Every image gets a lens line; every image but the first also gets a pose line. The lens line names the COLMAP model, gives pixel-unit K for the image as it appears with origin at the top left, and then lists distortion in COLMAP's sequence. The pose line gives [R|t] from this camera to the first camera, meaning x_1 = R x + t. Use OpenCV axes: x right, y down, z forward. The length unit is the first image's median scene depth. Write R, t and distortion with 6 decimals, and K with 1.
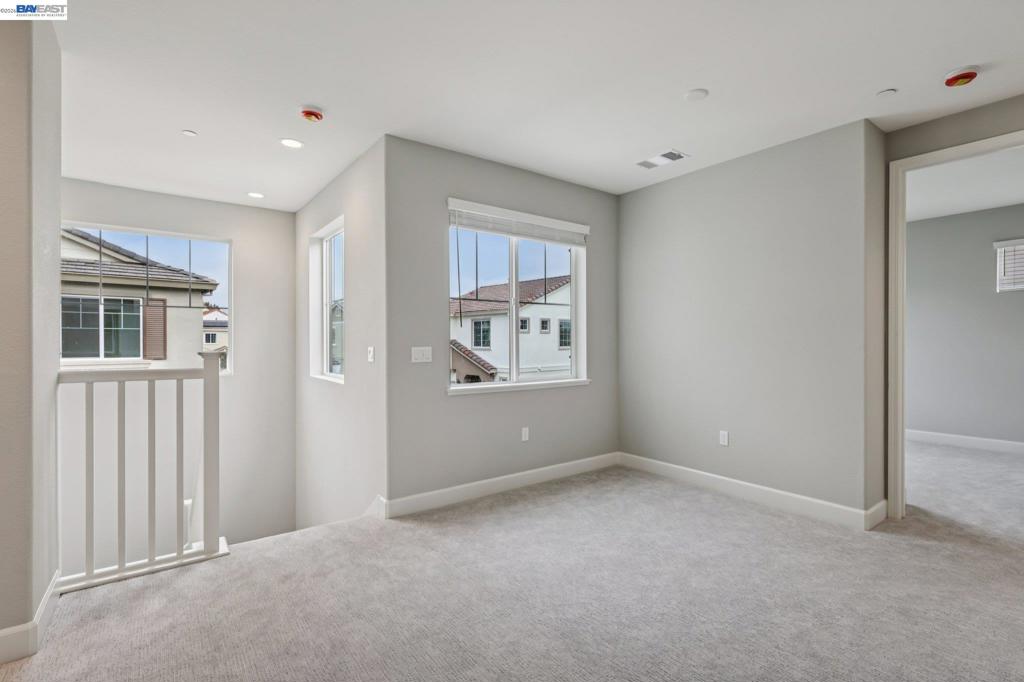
lens RADIAL K [[473.7, 0, 514.0], [0, 473.7, 342.2], [0, 0, 1]] dist [0.001032, -0.000065]
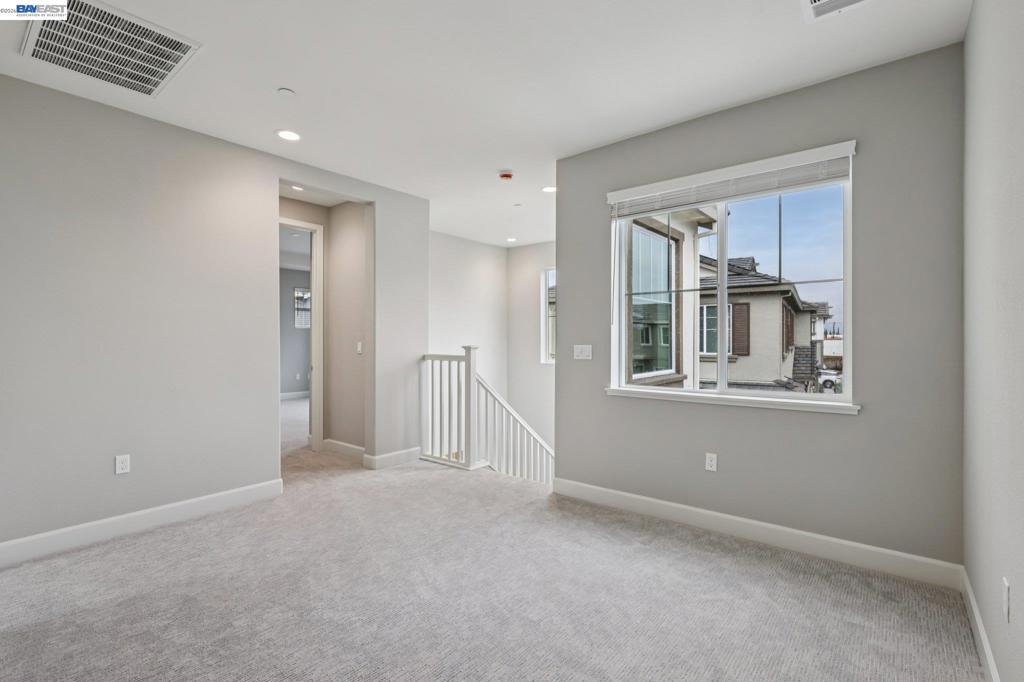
lens RADIAL K [[473.7, 0, 514.0], [0, 473.7, 342.2], [0, 0, 1]] dist [0.001032, -0.000065]
pose [[0.245288, 0.005853, -0.969433, 0.679460], [-0.002604, 0.999982, 0.005379, -0.001025], [0.969447, 0.001205, 0.245299, 0.507398]]
